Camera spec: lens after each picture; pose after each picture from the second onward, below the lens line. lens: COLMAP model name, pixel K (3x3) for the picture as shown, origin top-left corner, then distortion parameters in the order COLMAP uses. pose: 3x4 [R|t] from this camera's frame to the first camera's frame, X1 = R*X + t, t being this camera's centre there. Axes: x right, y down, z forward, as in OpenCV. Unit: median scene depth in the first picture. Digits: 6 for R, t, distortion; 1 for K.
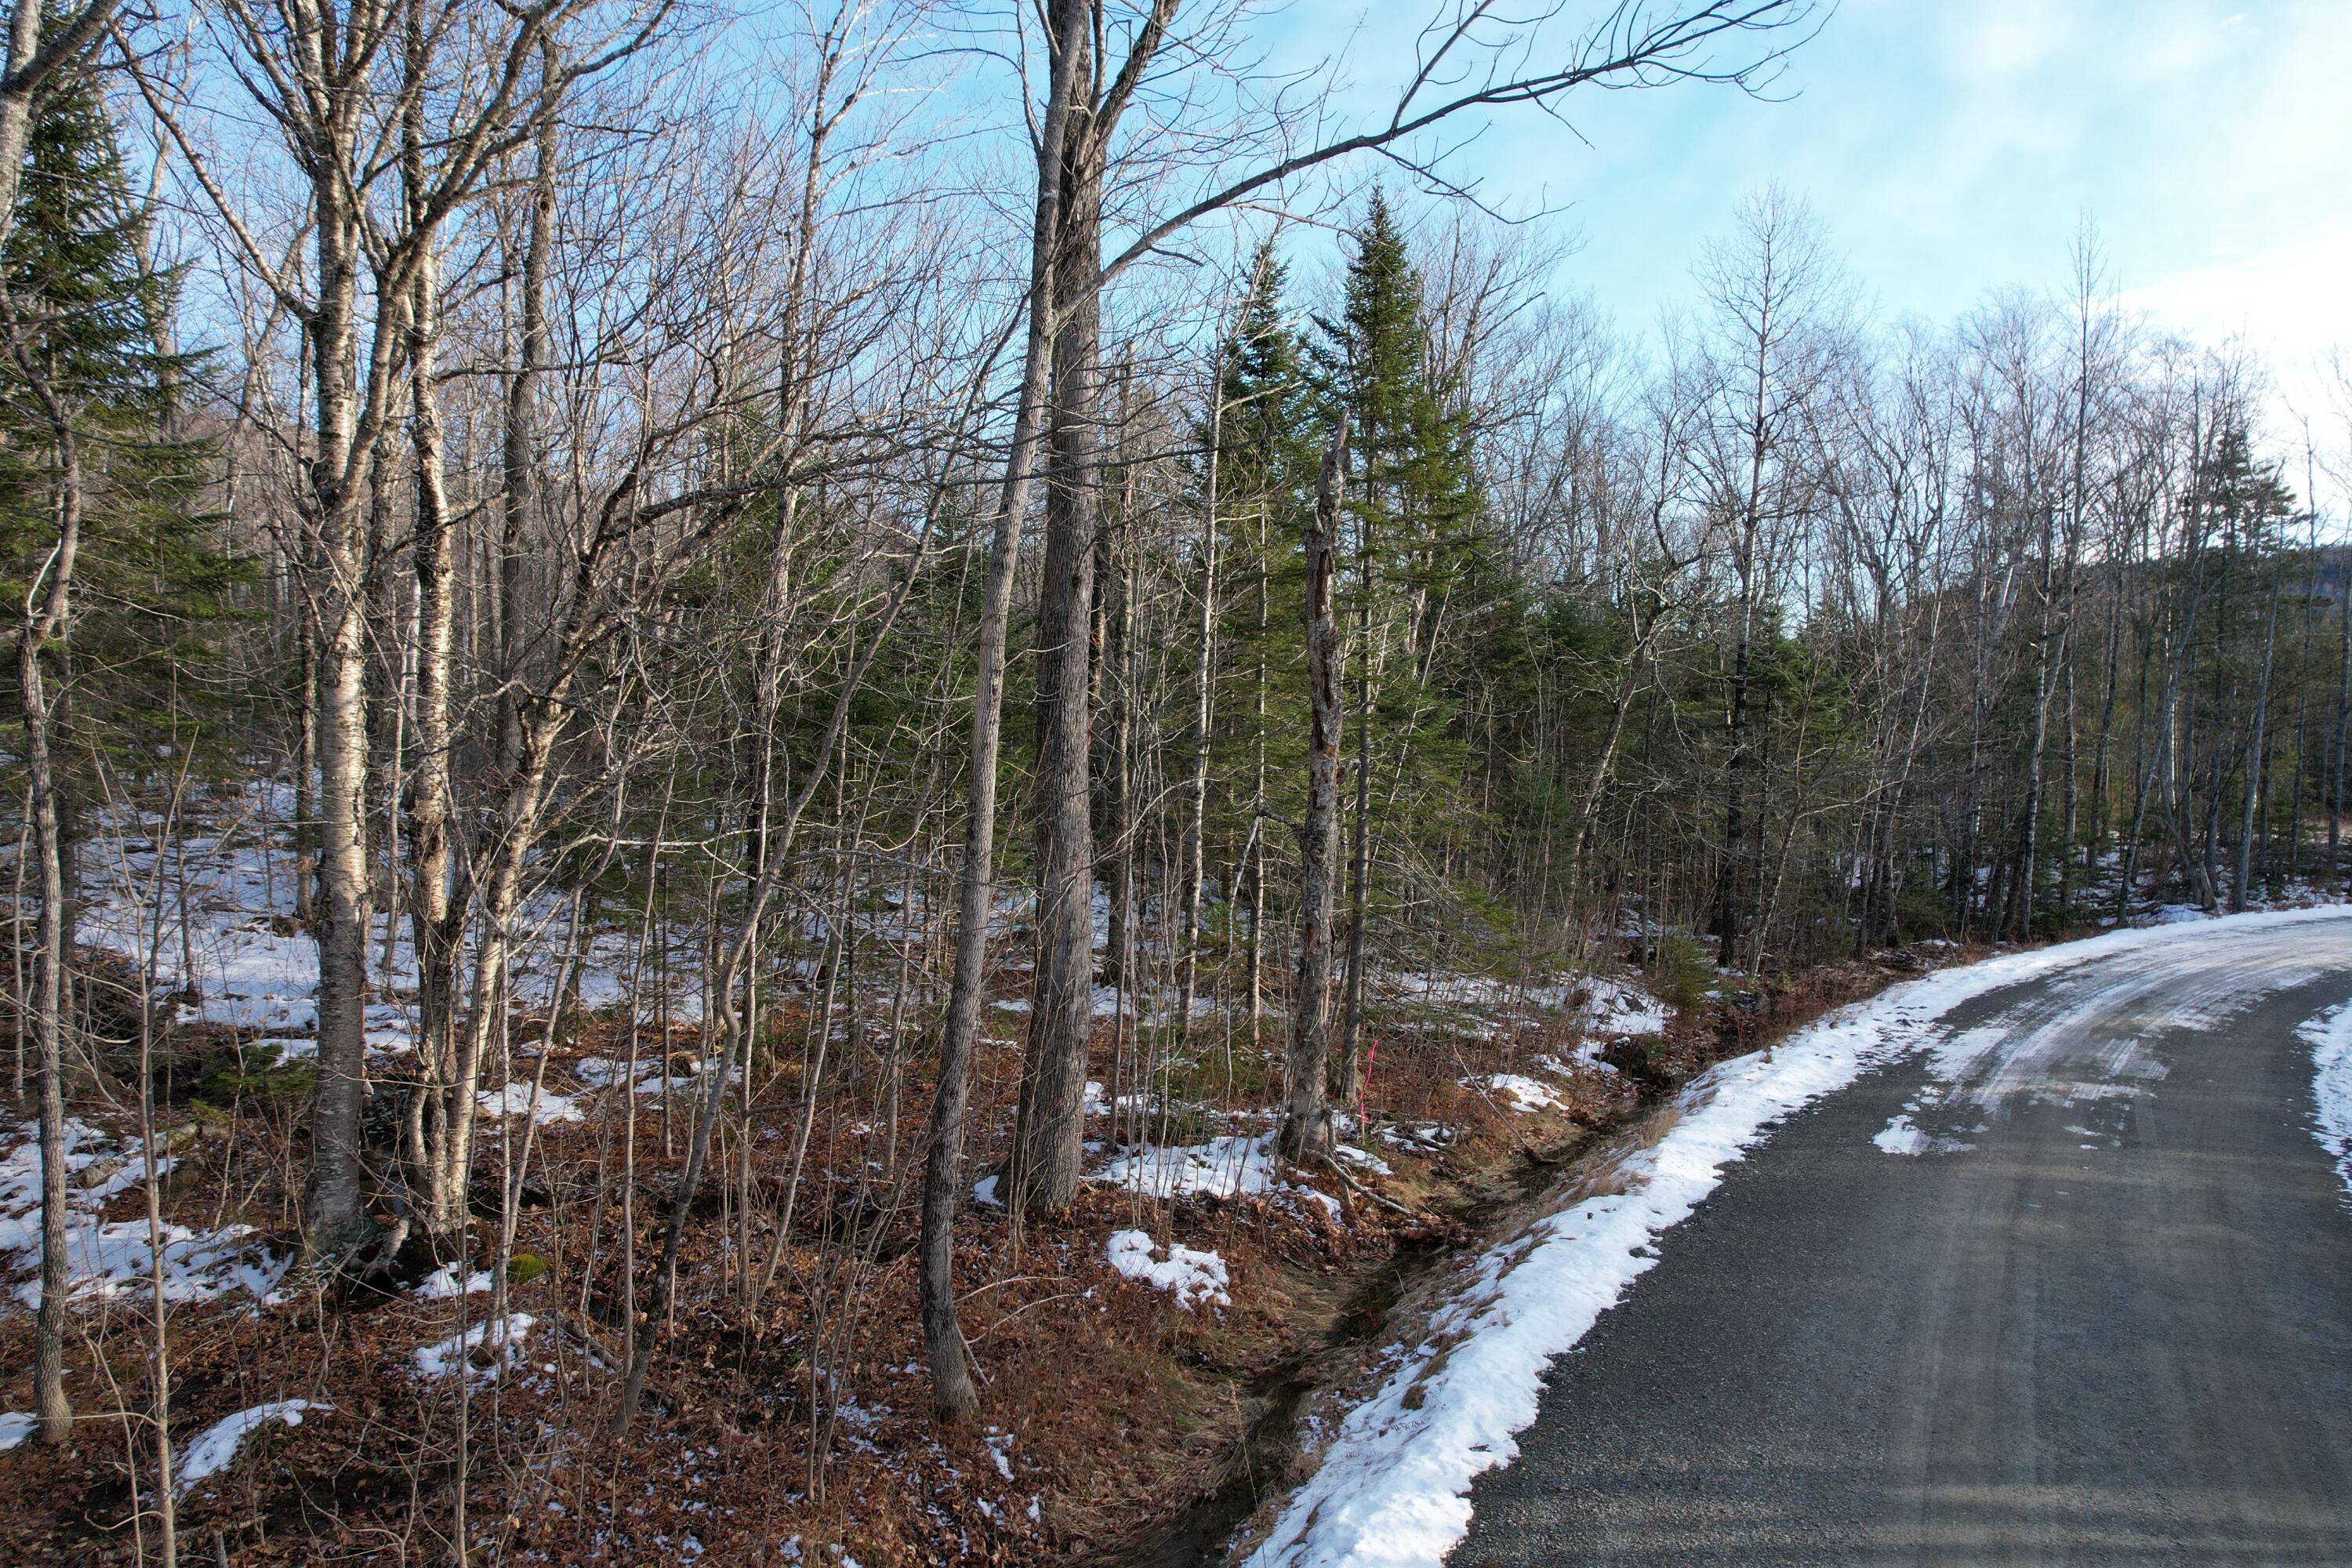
lens RADIAL K [[1538.1, 0, 1182.4], [0, 1538.1, 783.7], [0, 0, 1]] dist [-0.074672, 0.060026]
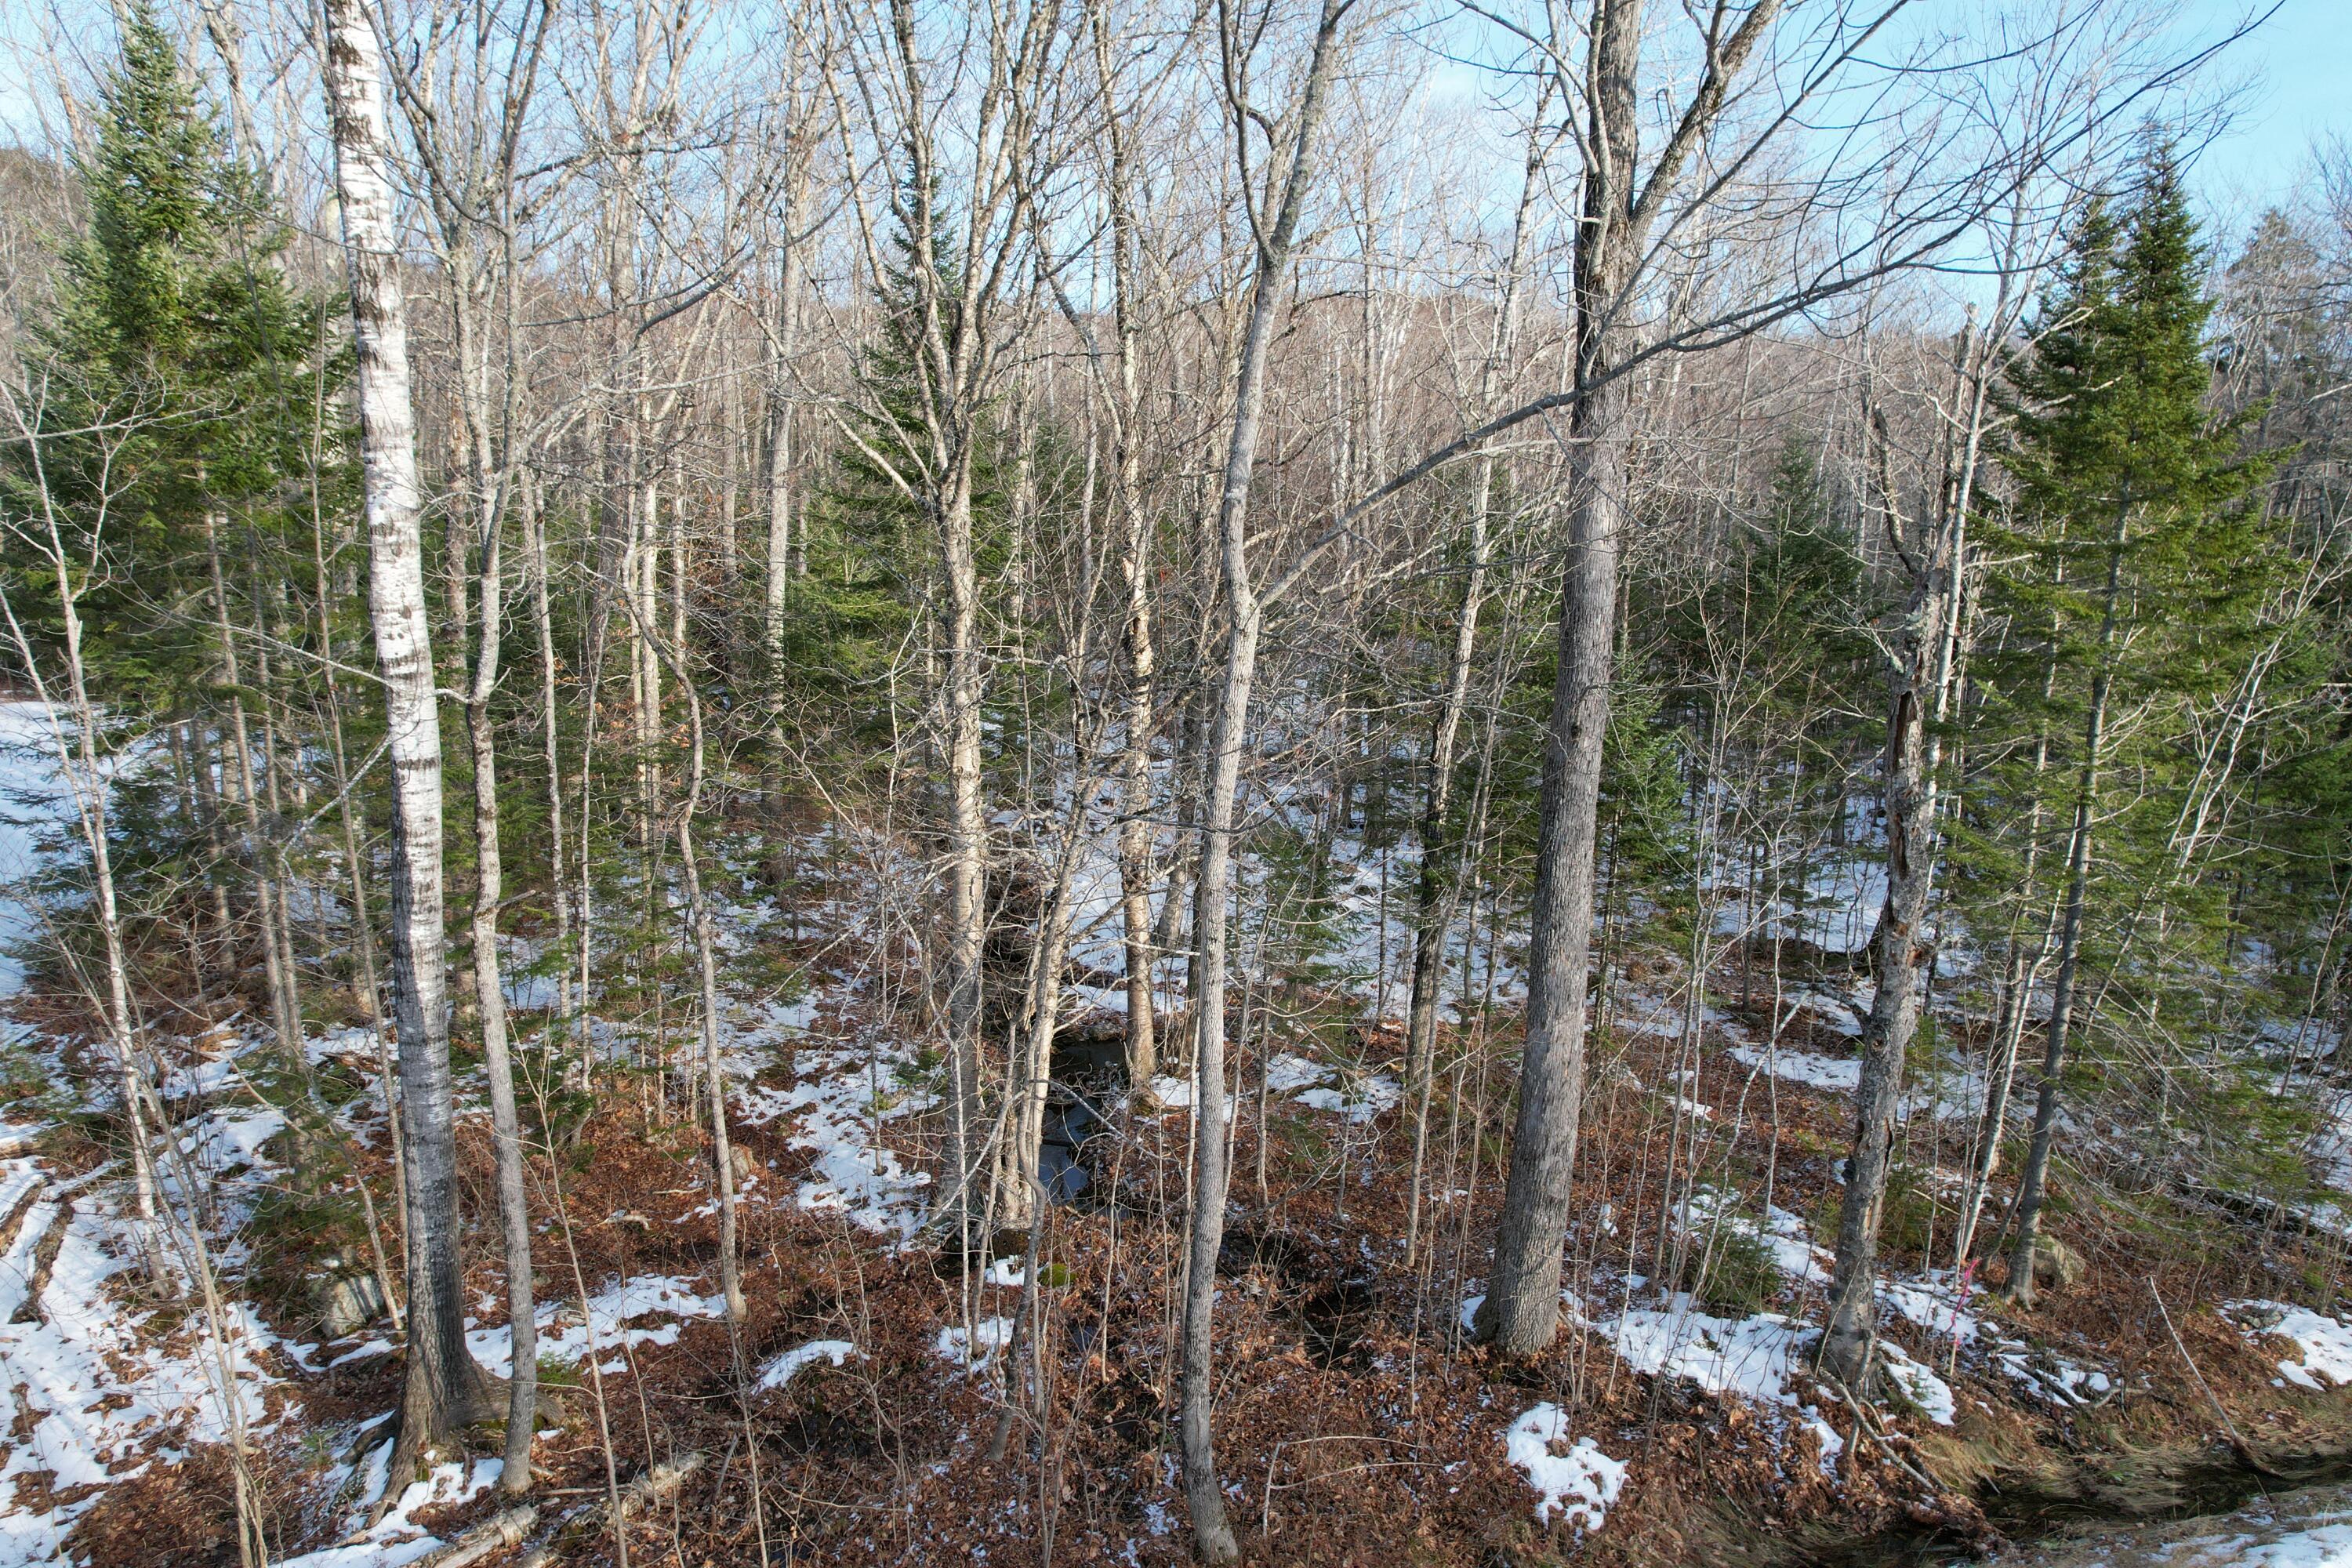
lens RADIAL K [[1538.1, 0, 1178.7], [0, 1538.1, 785.1], [0, 0, 1]] dist [-0.074672, 0.060026]
pose [[0.746049, 0.105377, -0.657500, 0.366590], [-0.029582, 0.991669, 0.125368, -0.208405], [0.665233, -0.074080, 0.742951, 0.140964]]
